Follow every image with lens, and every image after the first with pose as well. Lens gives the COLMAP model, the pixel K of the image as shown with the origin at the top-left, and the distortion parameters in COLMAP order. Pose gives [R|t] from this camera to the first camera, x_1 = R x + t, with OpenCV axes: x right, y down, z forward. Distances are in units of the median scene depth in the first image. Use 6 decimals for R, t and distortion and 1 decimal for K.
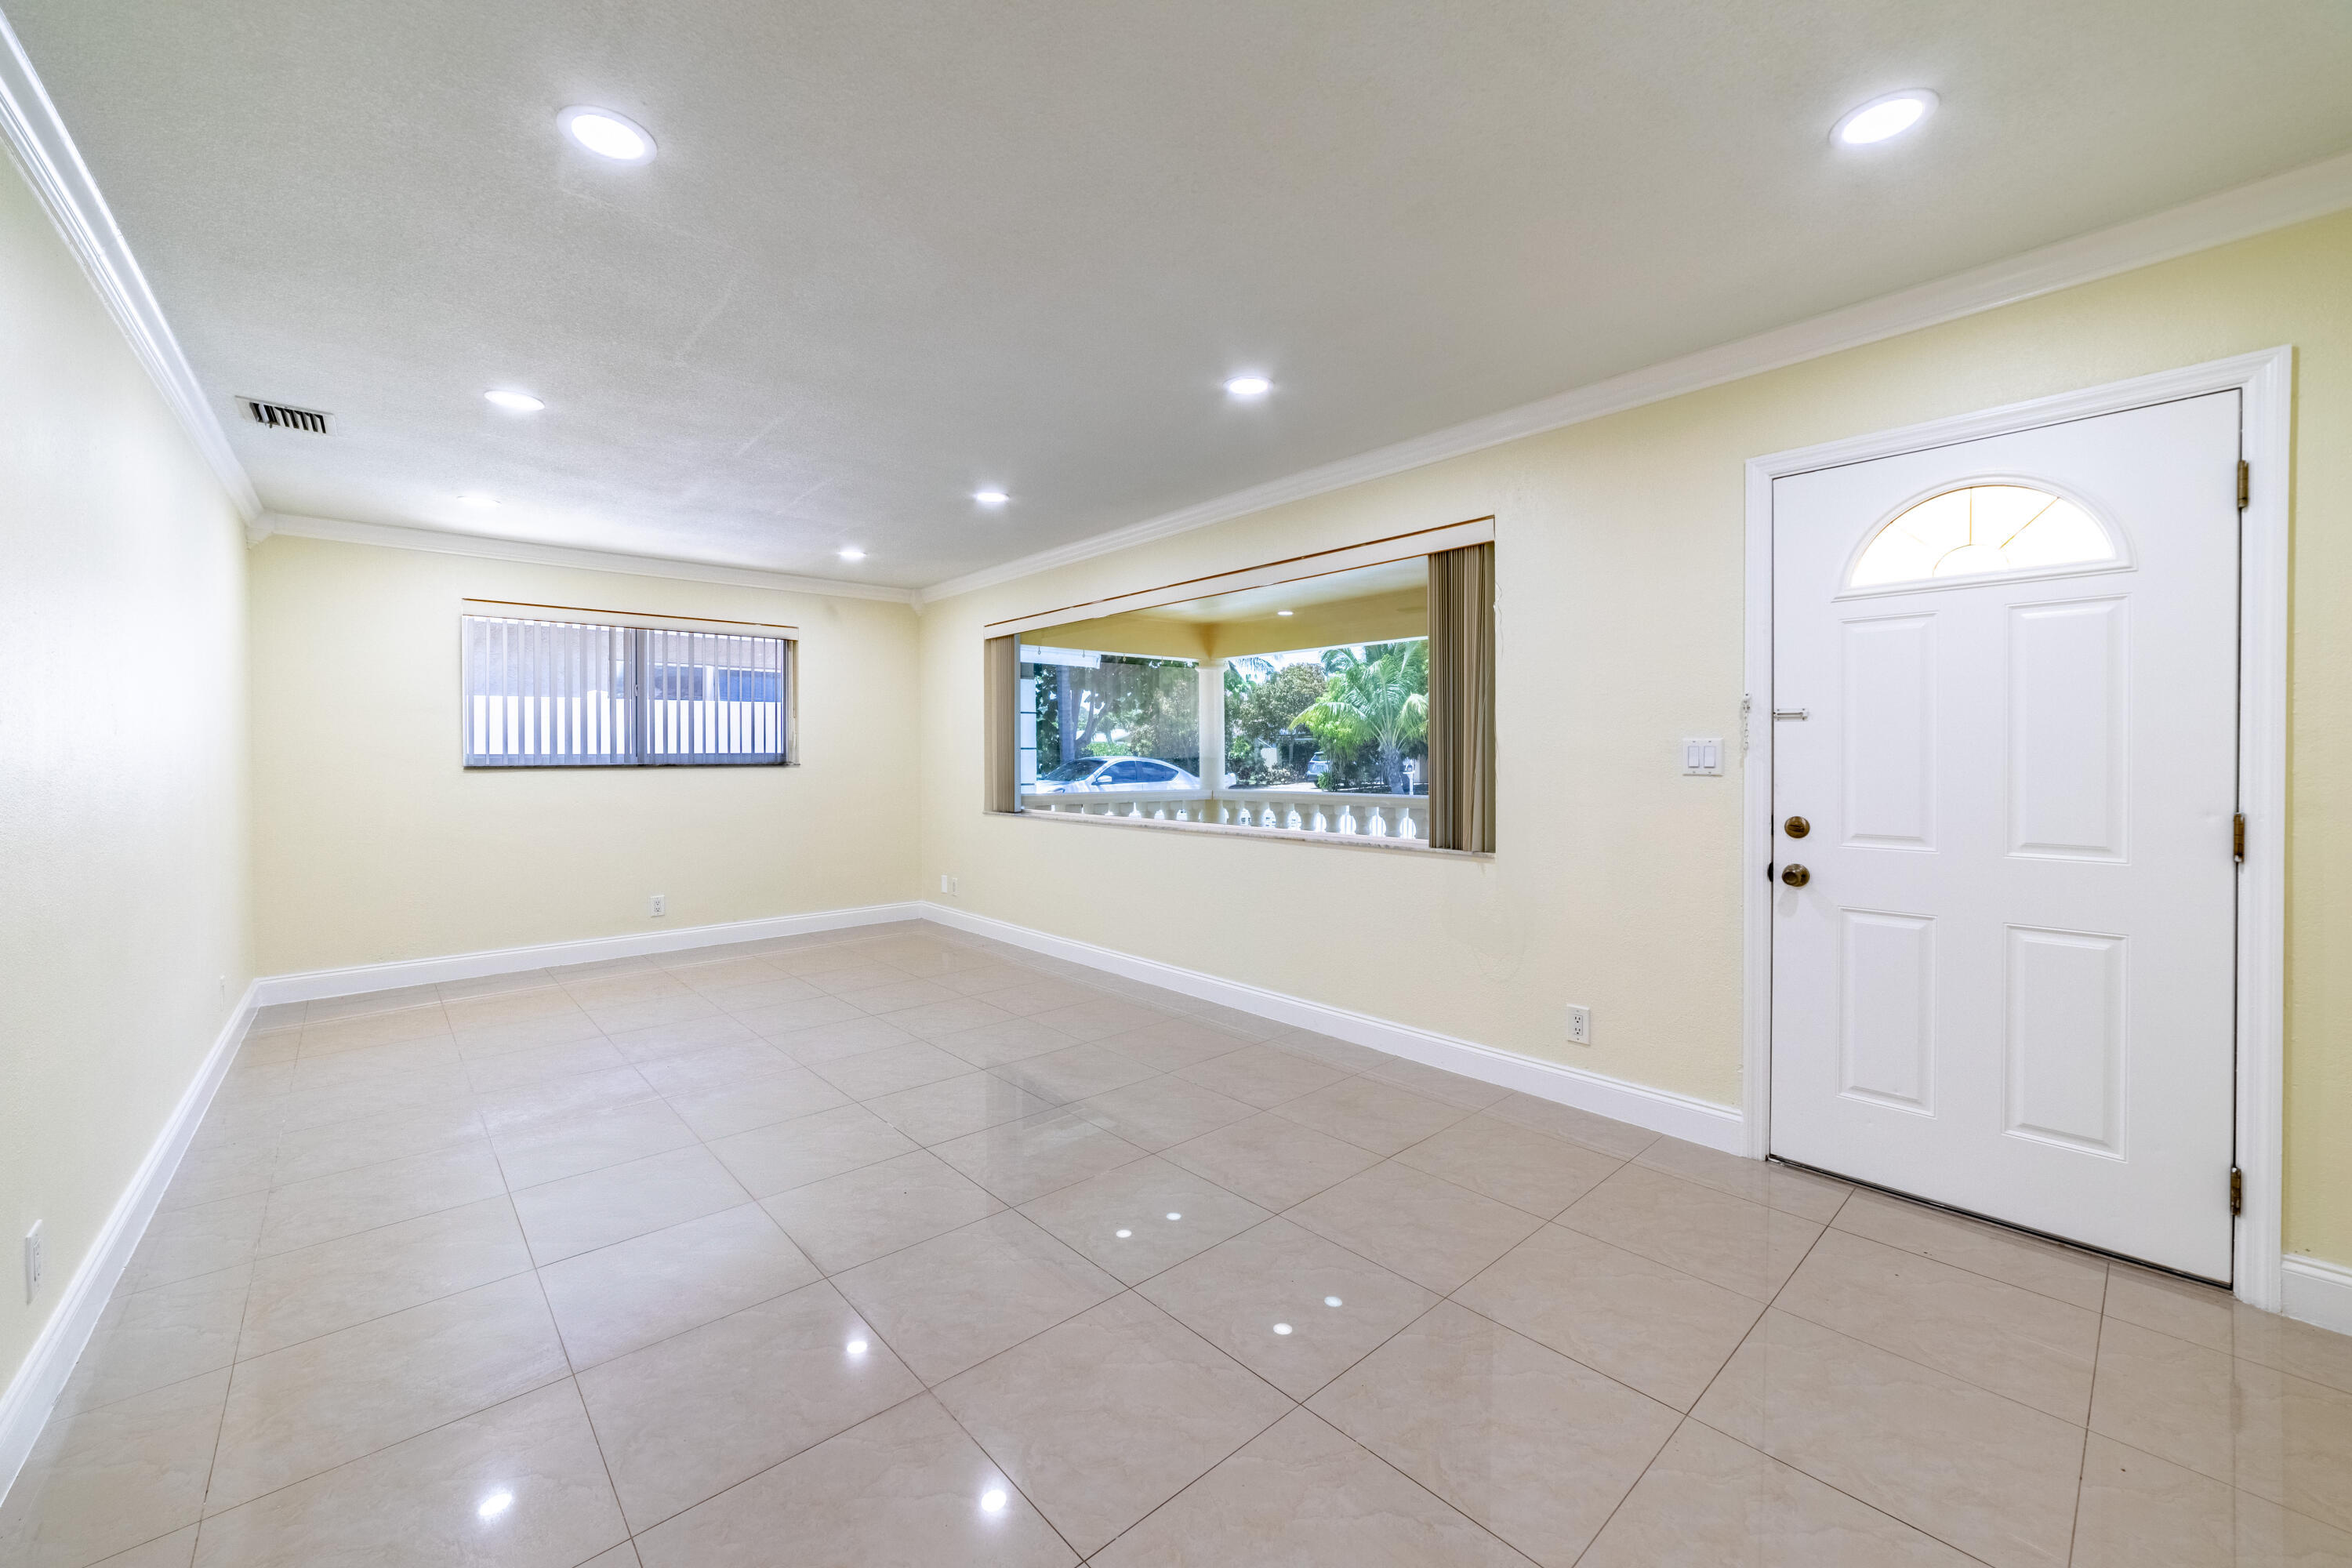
lens RADIAL K [[924.7, 0, 1188.1], [0, 924.7, 774.7], [0, 0, 1]] dist [-0.001795, -0.000138]
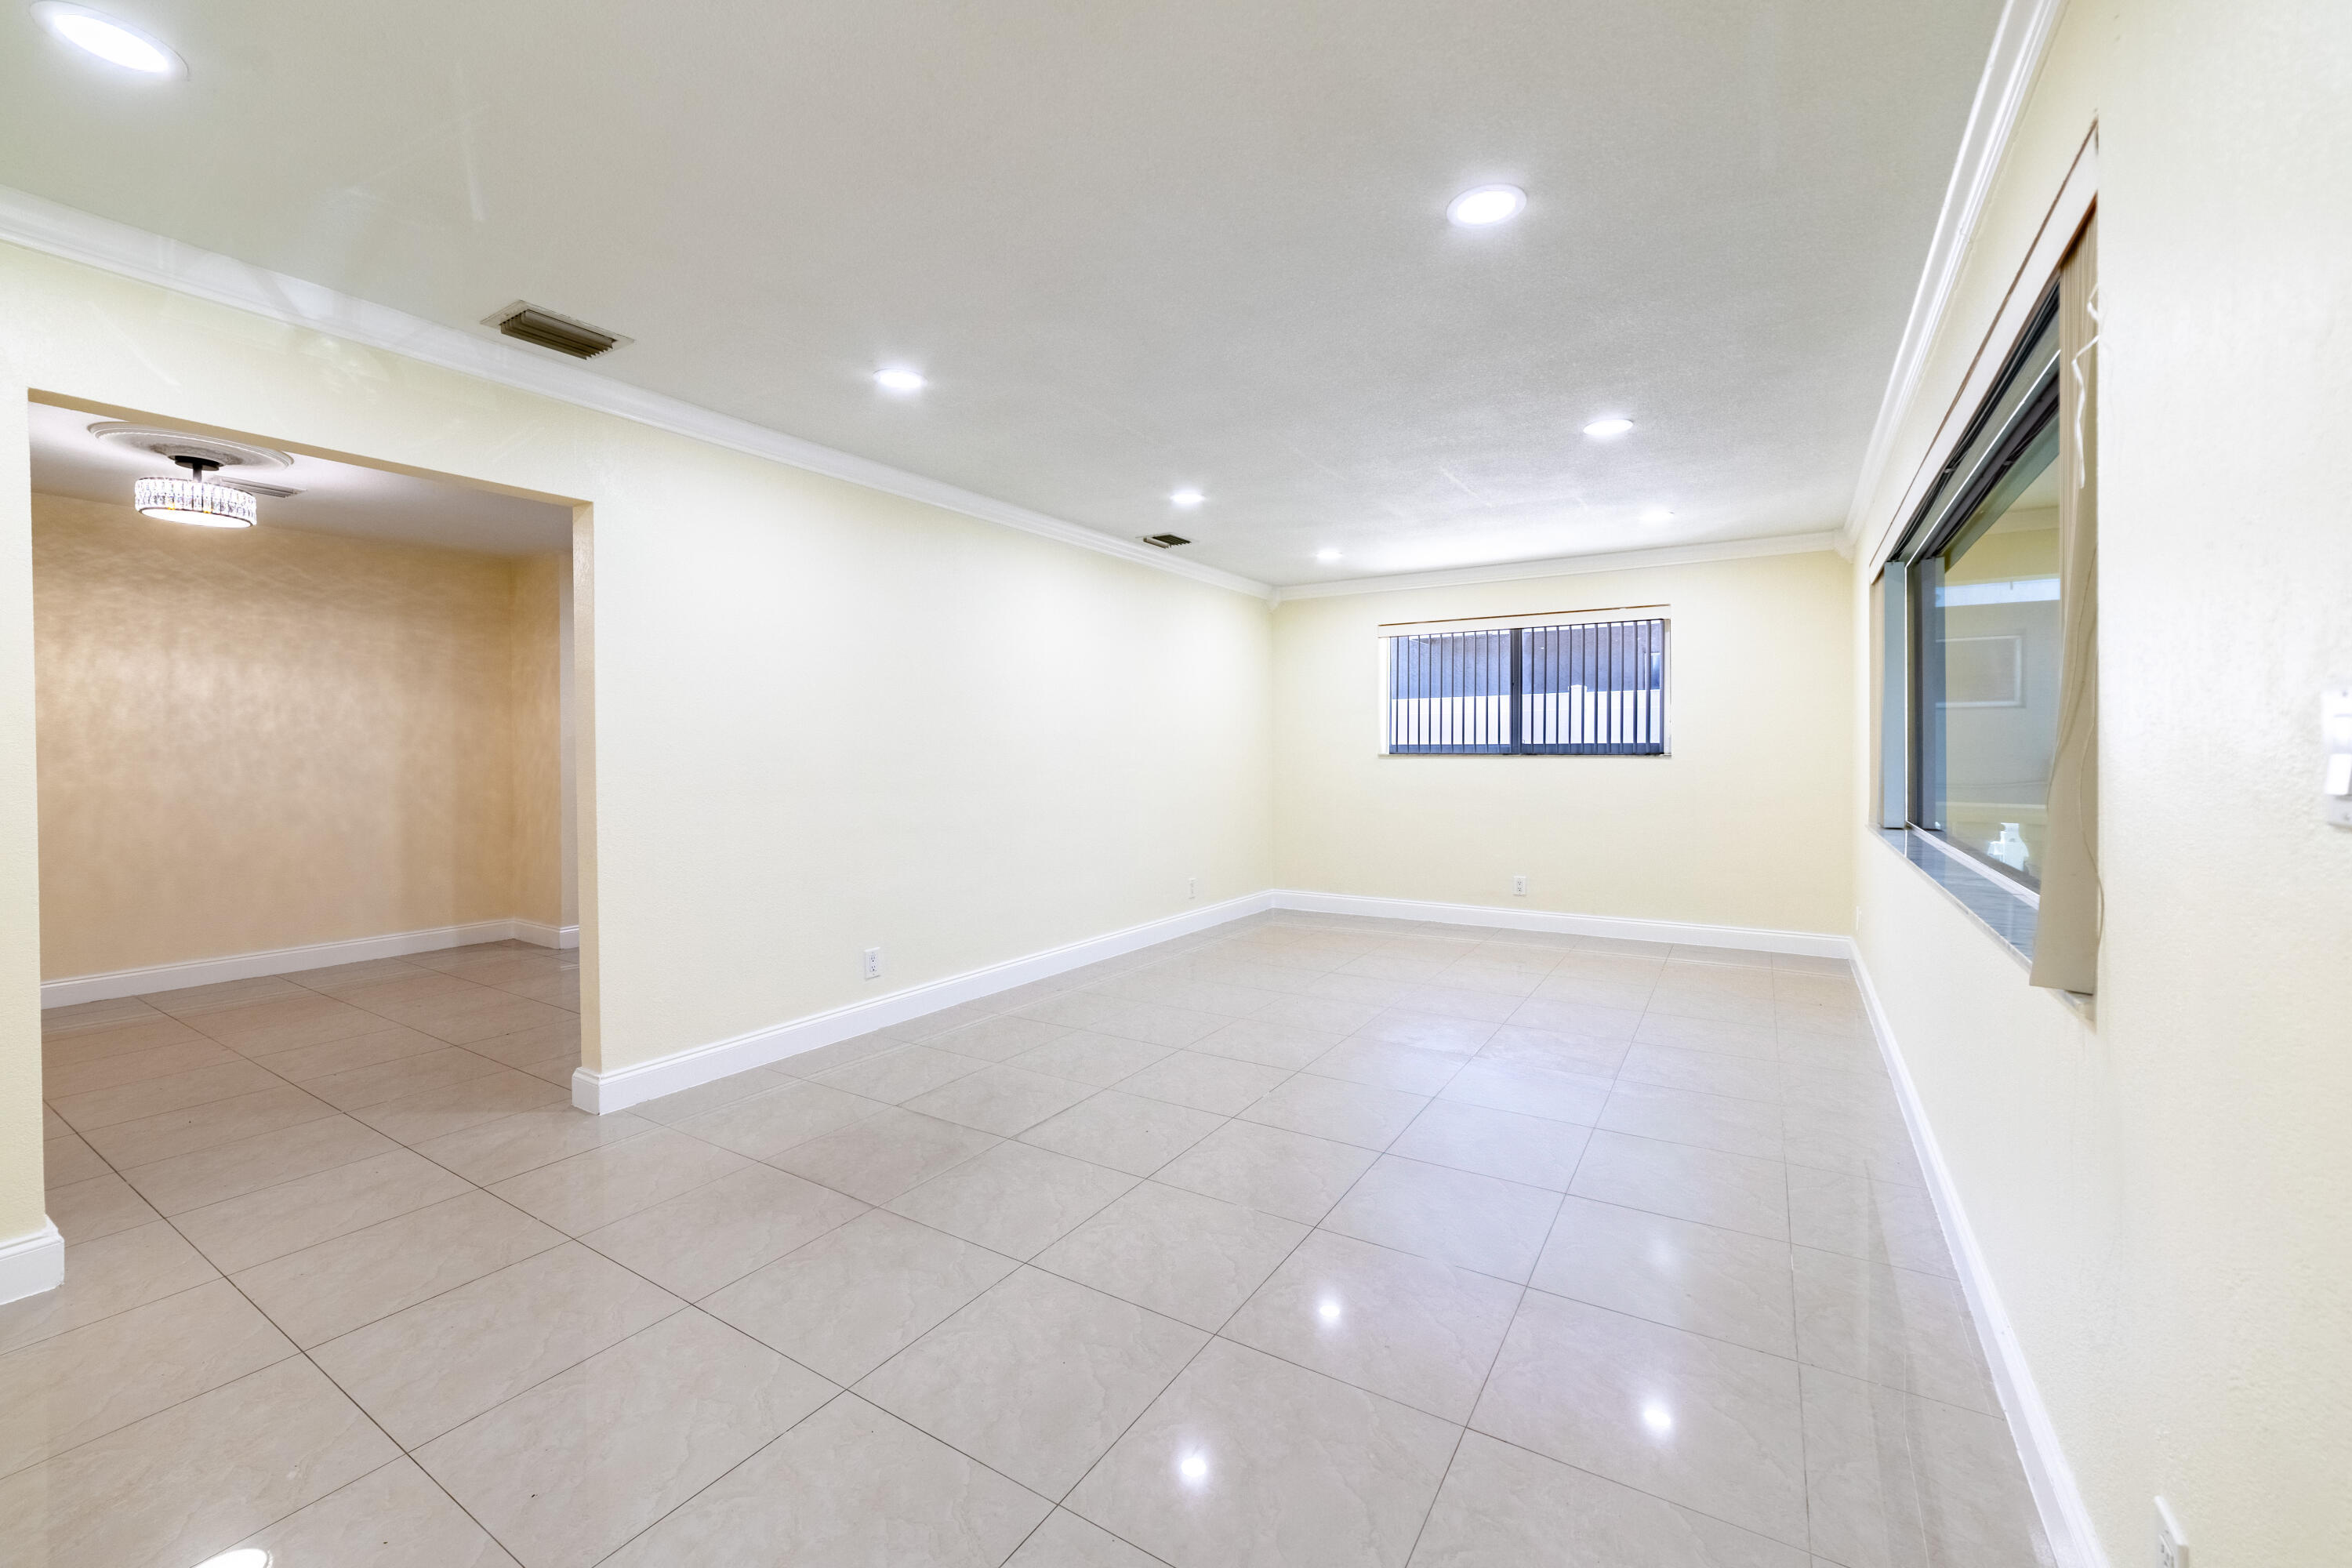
lens RADIAL K [[940.6, 0, 1179.1], [0, 940.6, 750.3], [0, 0, 1]] dist [-0.002261, -0.000009]
pose [[0.269877, 0.005662, -0.962878, 0.367806], [-0.020687, 0.999786, 0.000081, -0.006824], [0.962673, 0.019897, 0.269936, 0.324442]]
